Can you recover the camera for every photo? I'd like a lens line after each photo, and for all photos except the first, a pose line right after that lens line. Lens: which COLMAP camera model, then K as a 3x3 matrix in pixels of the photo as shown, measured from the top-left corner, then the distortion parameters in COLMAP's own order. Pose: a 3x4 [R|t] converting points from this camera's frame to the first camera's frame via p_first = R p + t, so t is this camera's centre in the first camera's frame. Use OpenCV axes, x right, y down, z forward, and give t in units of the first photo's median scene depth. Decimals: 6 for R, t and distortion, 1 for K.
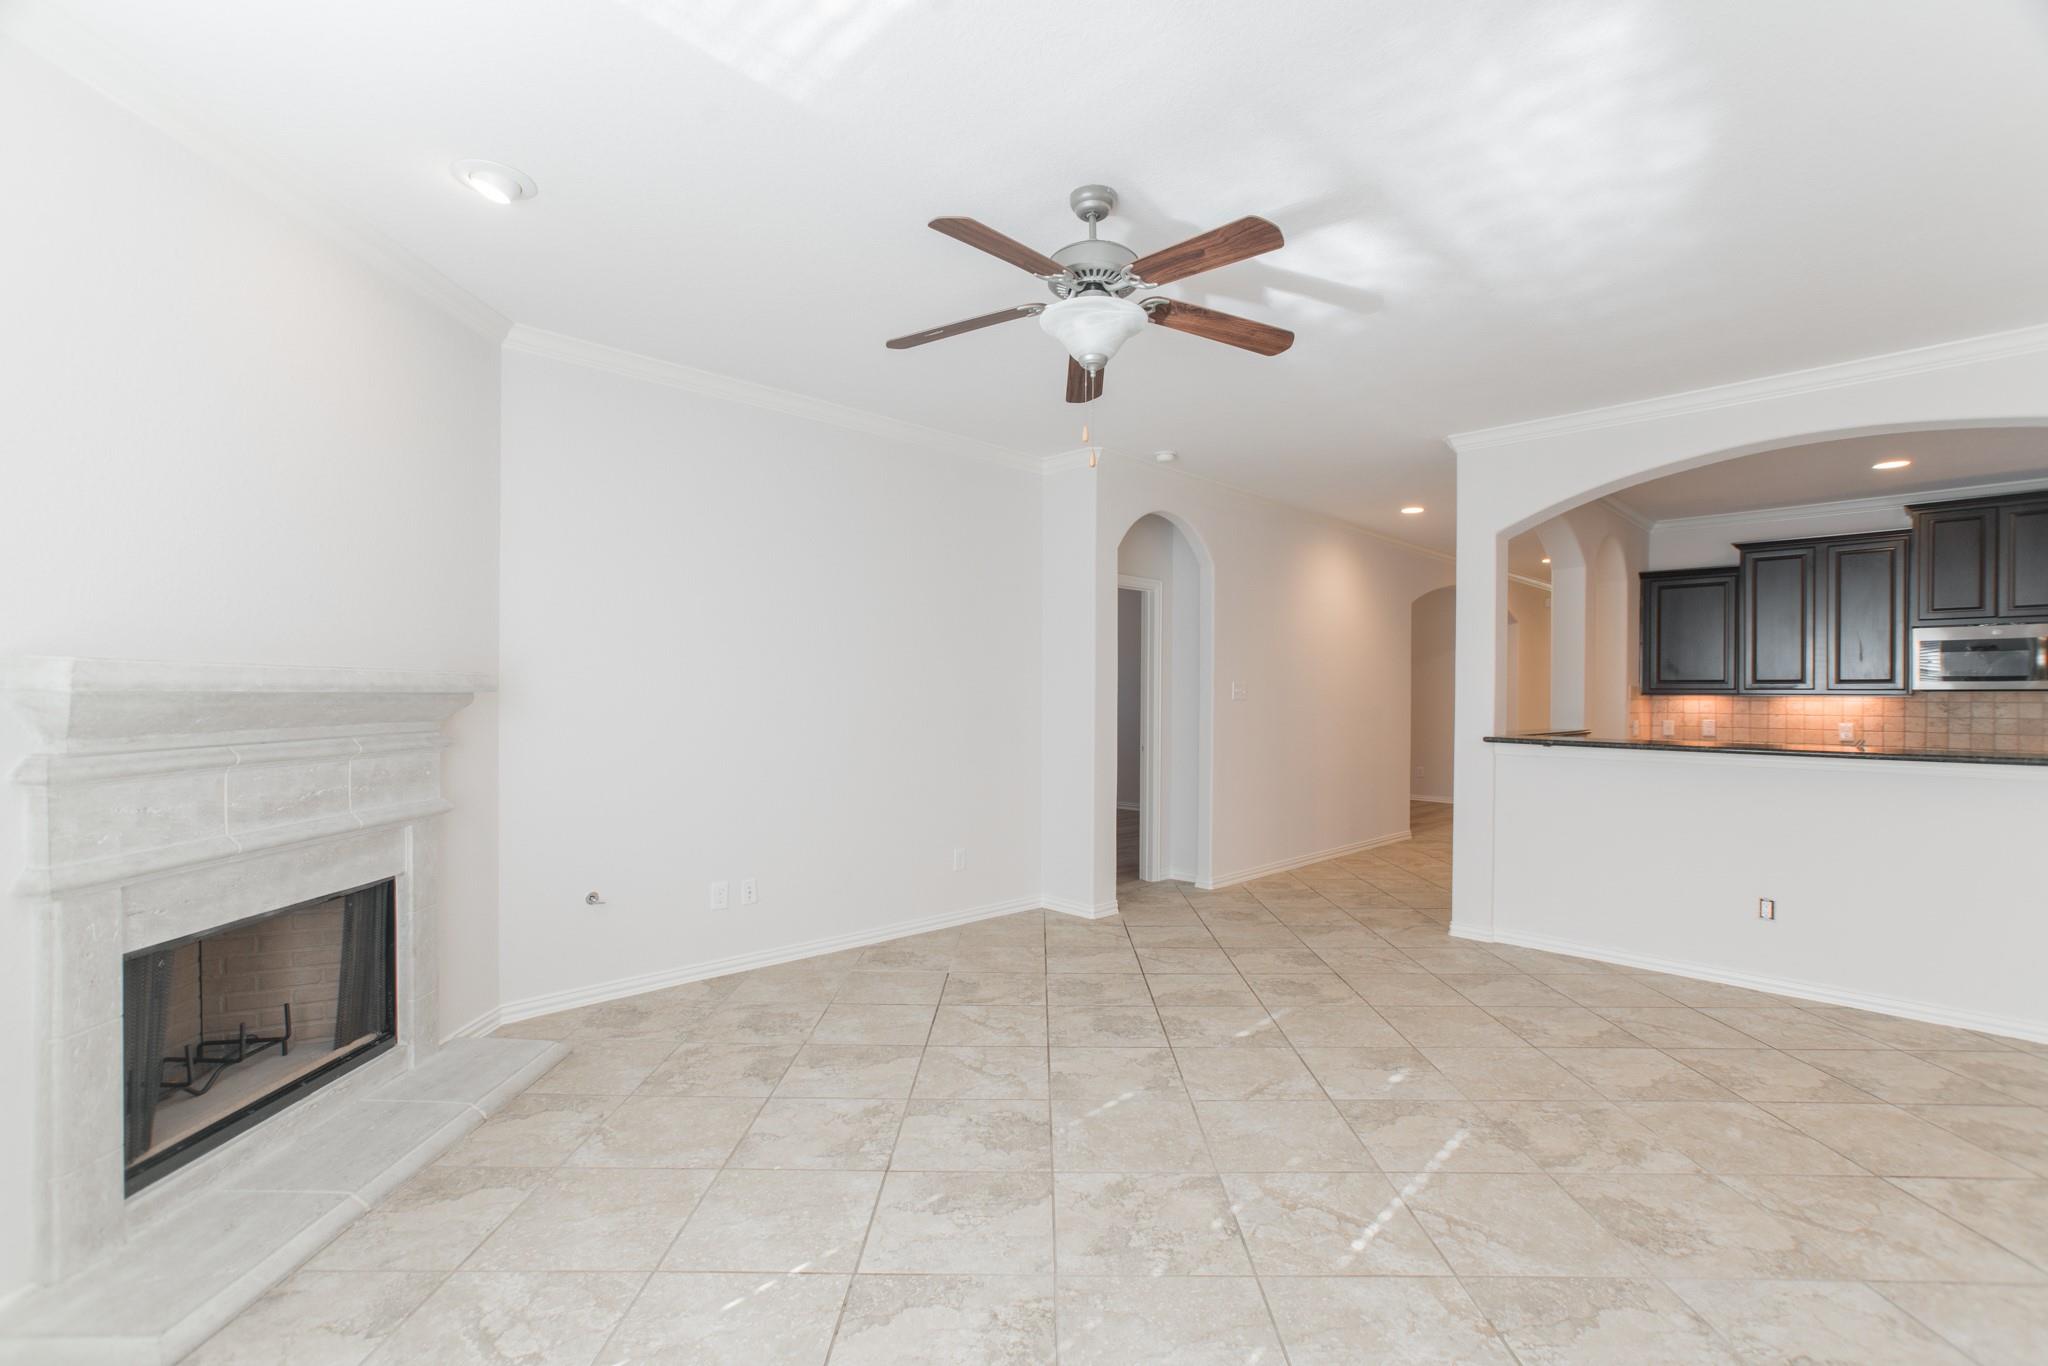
lens RADIAL K [[930.0, 0, 1030.0], [0, 930.0, 691.2], [0, 0, 1]] dist [-0.039354, 0.021569]
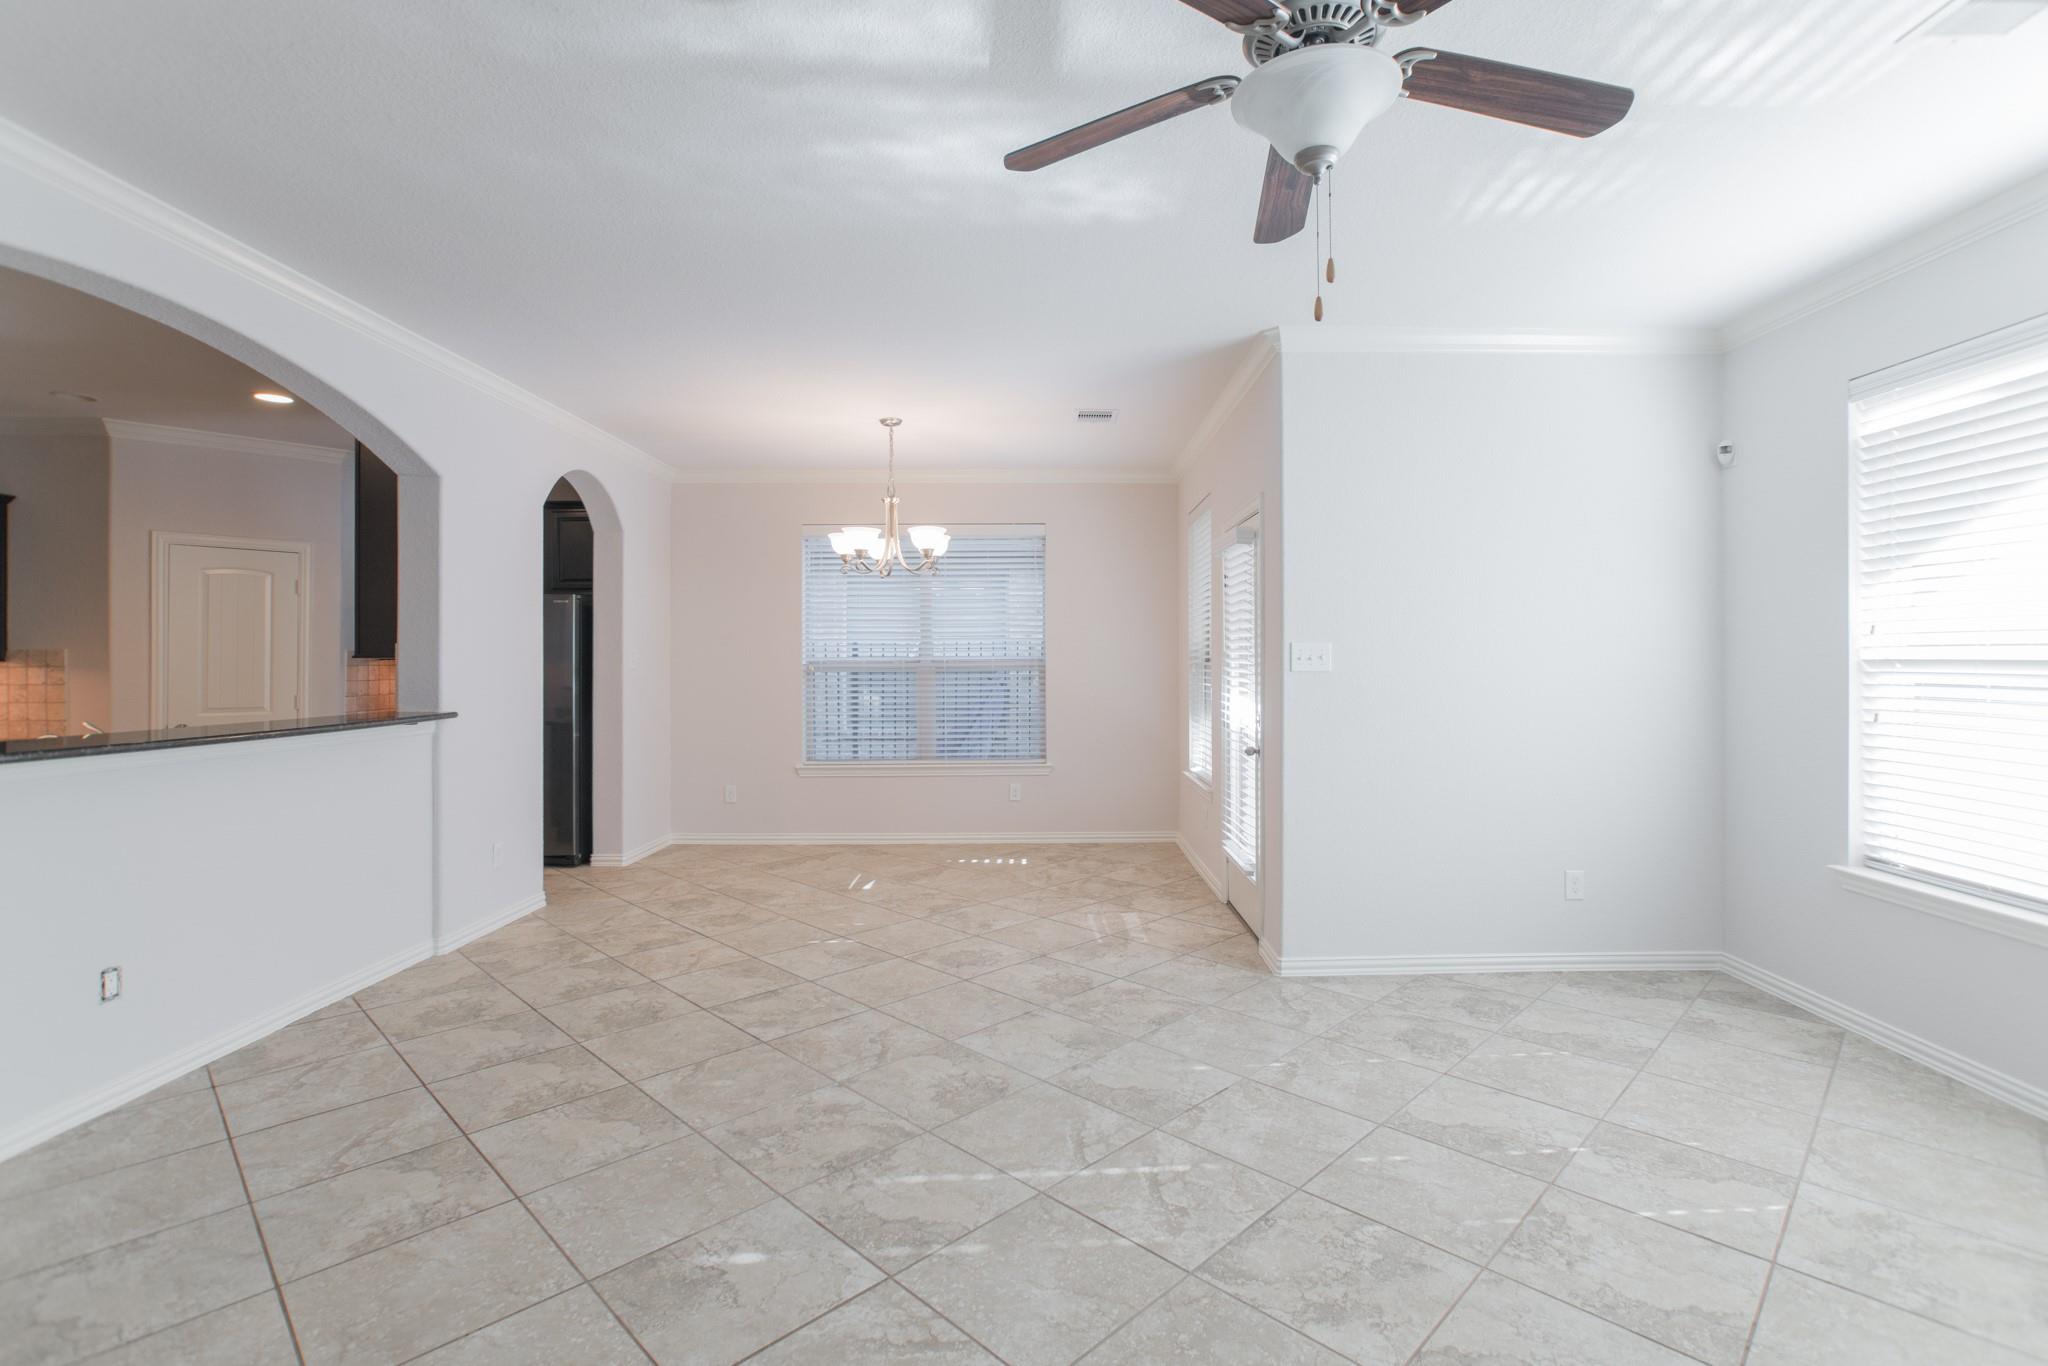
lens RADIAL K [[961.2, 0, 1074.0], [0, 961.2, 653.6], [0, 0, 1]] dist [-0.033062, 0.018639]
pose [[-0.731879, -0.000050, 0.681435, -0.189236], [-0.003661, 0.999986, -0.003858, 0.000227], [-0.681425, -0.005319, -0.731869, 1.146018]]
